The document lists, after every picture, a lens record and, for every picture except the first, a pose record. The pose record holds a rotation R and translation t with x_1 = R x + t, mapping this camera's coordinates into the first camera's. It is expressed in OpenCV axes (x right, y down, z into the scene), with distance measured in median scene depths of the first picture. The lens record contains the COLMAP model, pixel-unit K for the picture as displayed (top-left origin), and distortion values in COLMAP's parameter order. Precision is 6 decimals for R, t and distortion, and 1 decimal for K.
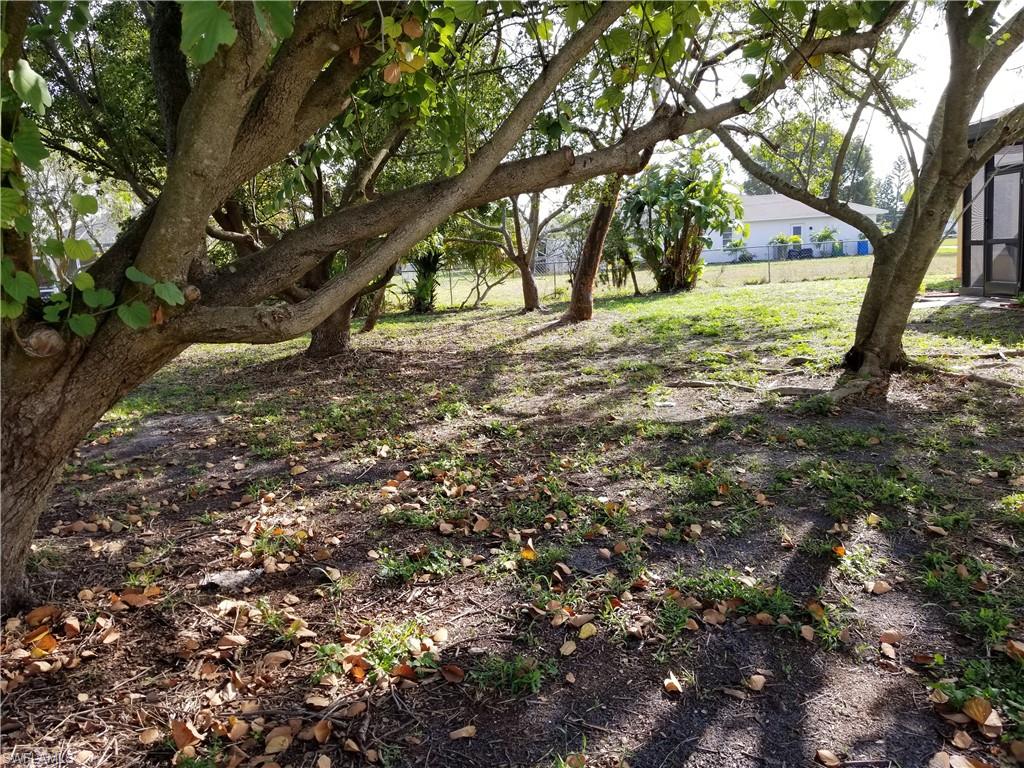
lens RADIAL K [[811.3, 0, 514.2], [0, 811.3, 379.2], [0, 0, 1]] dist [0.064334, -0.106173]
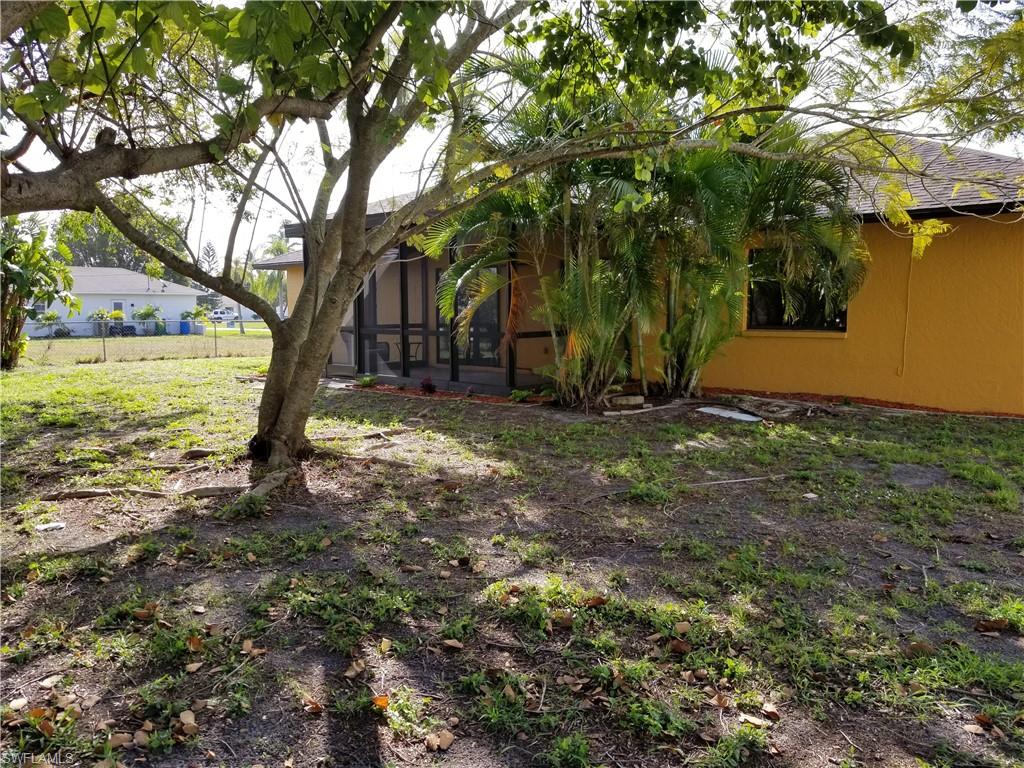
lens RADIAL K [[811.3, 0, 506.1], [0, 811.3, 384.1], [0, 0, 1]] dist [0.064334, -0.106173]
pose [[0.712782, -0.007104, 0.701349, -0.039999], [0.069613, 0.995728, -0.060662, -0.022641], [-0.697922, 0.092062, 0.710232, 0.137042]]
